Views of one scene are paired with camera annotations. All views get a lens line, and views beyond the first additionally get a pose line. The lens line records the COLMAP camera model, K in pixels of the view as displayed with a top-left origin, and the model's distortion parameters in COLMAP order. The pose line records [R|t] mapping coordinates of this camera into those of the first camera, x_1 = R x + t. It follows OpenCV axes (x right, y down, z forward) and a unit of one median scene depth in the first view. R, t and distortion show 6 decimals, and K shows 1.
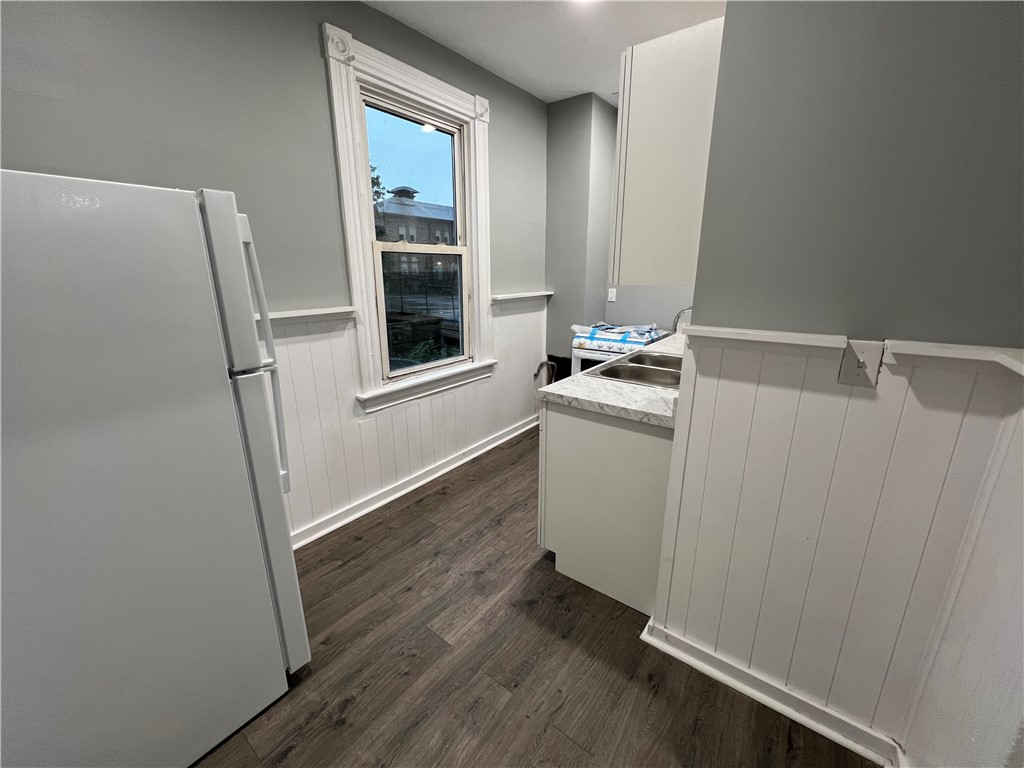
lens RADIAL K [[411.0, 0, 514.3], [0, 411.0, 386.4], [0, 0, 1]] dist [-0.003592, 0.001135]
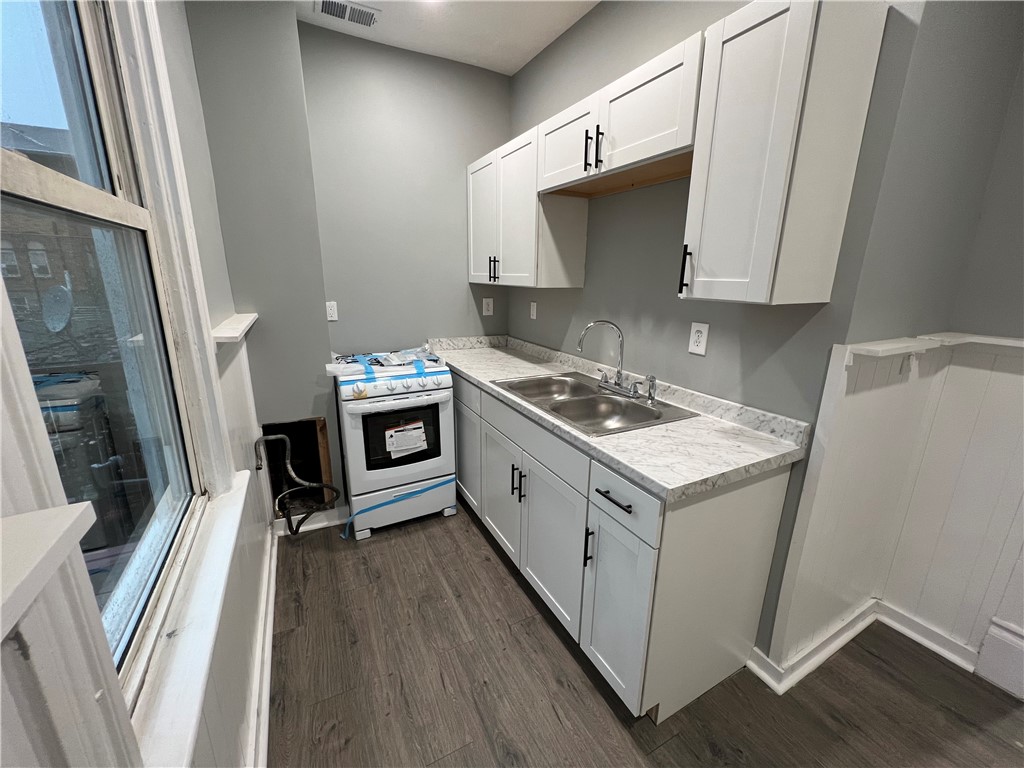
lens RADIAL K [[411.0, 0, 508.5], [0, 411.0, 384.0], [0, 0, 1]] dist [-0.003592, 0.001135]
pose [[0.424888, -0.221537, 0.877719, -0.377701], [0.227964, 0.964530, 0.133095, -0.191189], [-0.876072, 0.143538, 0.460320, 0.661585]]
